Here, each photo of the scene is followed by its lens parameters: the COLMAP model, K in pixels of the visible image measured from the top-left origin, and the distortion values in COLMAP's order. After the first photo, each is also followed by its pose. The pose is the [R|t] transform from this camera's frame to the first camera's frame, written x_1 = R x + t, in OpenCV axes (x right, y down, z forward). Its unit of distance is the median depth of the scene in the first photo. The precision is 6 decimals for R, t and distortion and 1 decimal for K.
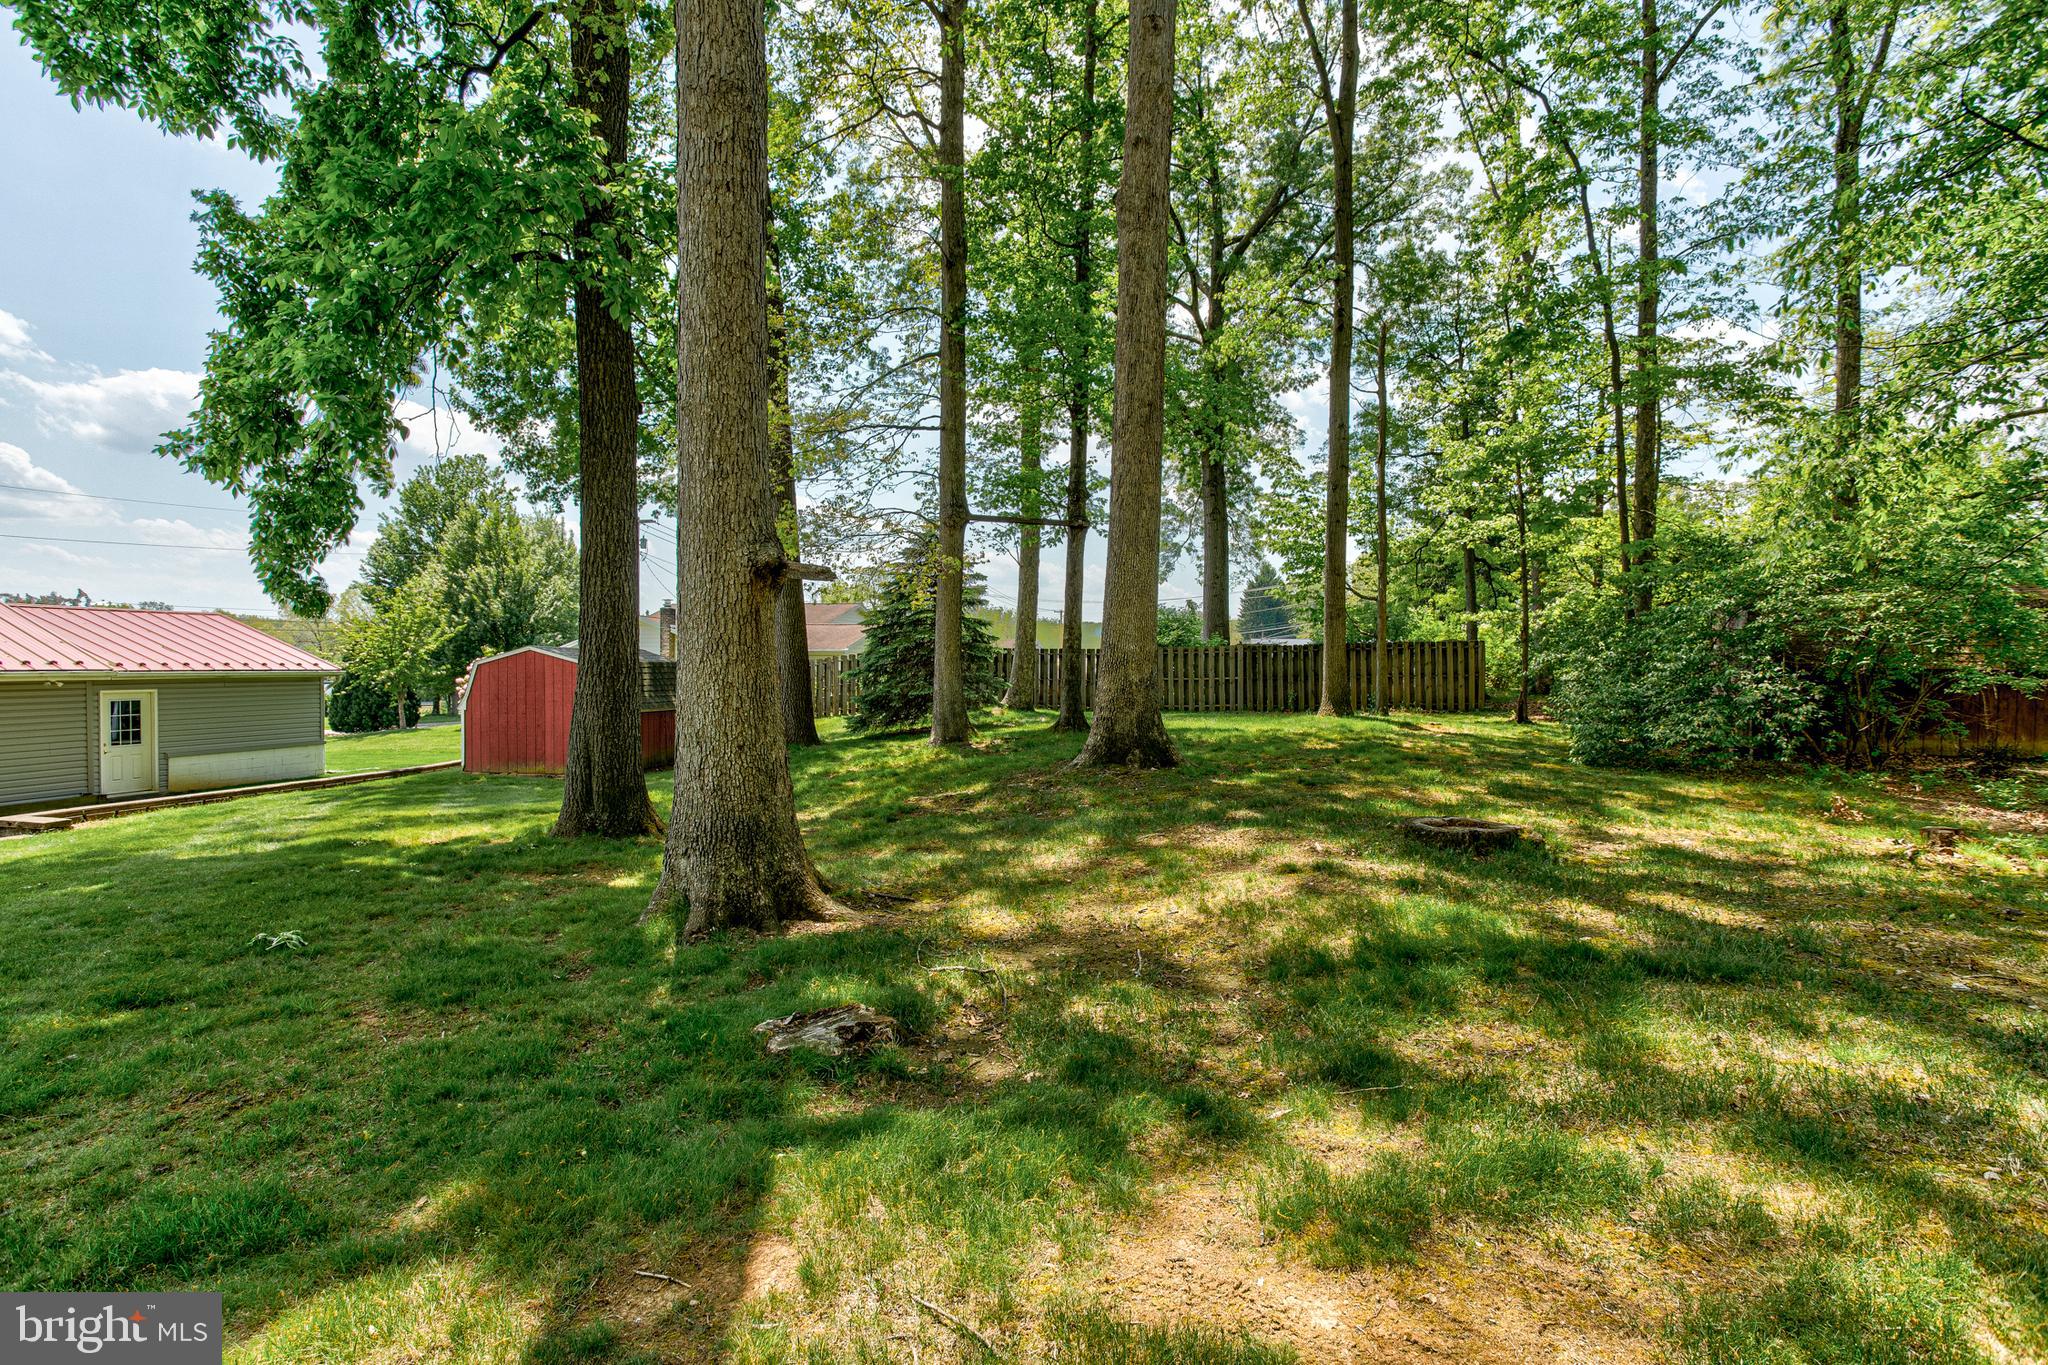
lens RADIAL K [[1010.3, 0, 1020.5], [0, 1010.3, 697.3], [0, 0, 1]] dist [-0.045933, 0.019617]
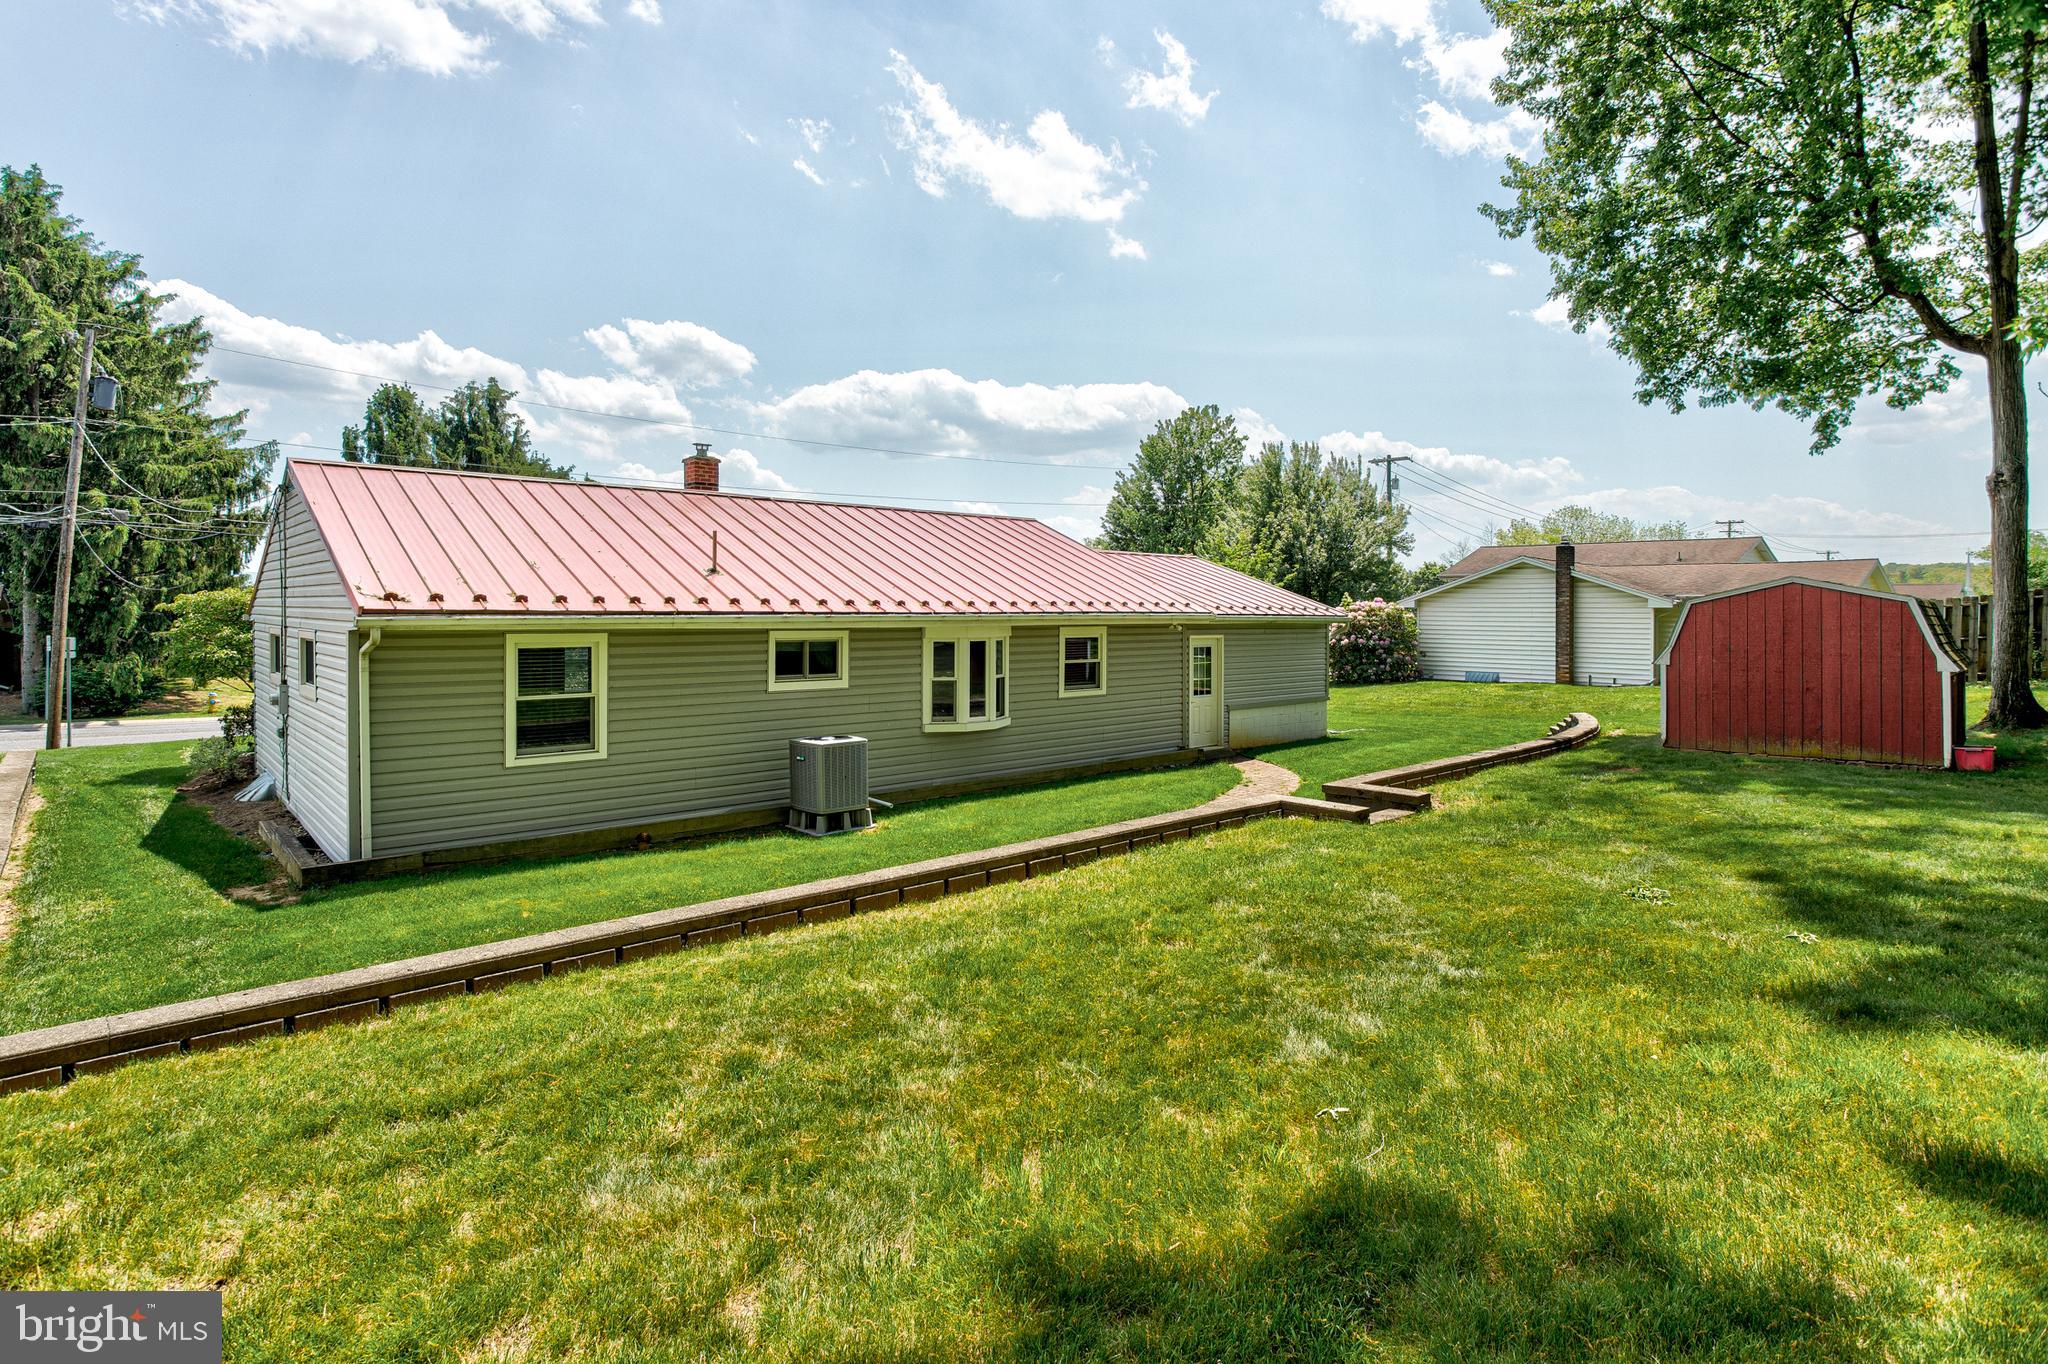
lens RADIAL K [[1010.3, 0, 977.7], [0, 1010.3, 641.8], [0, 0, 1]] dist [-0.045933, 0.019617]
pose [[0.851644, 0.009965, -0.524026, -0.297220], [-0.016152, 0.999843, -0.007237, 0.004416], [0.523872, 0.014627, 0.851671, 0.033522]]
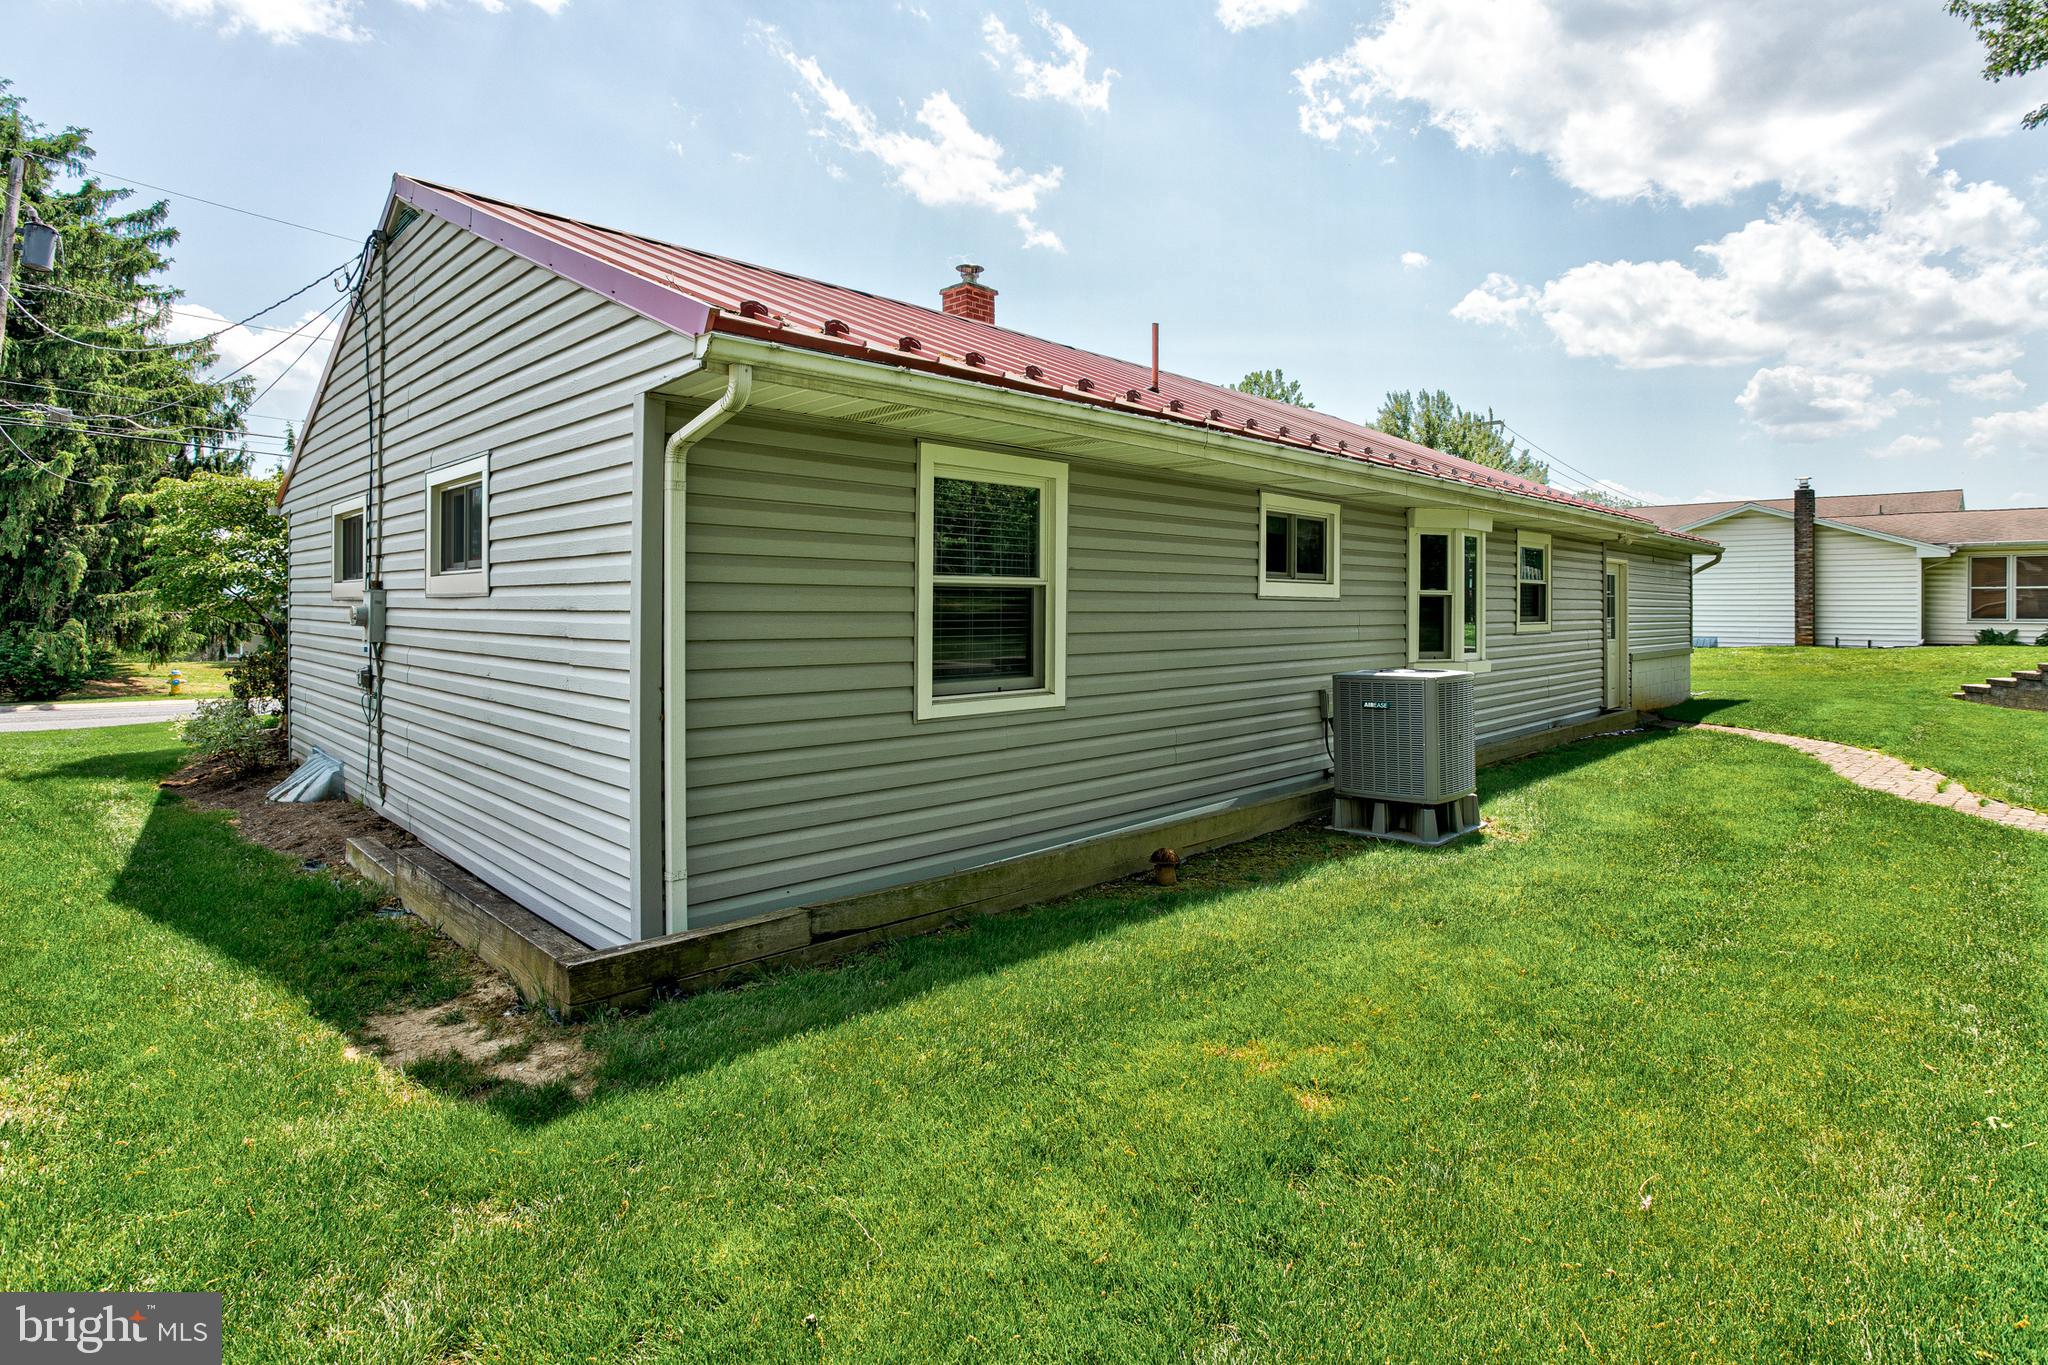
lens RADIAL K [[1010.3, 0, 1013.4], [0, 1010.3, 618.4], [0, 0, 1]] dist [-0.045933, 0.019617]
pose [[0.880755, -0.002418, -0.473566, -0.484576], [-0.010976, 0.999614, -0.025517, 0.029850], [0.473445, 0.027672, 0.880389, 0.090545]]
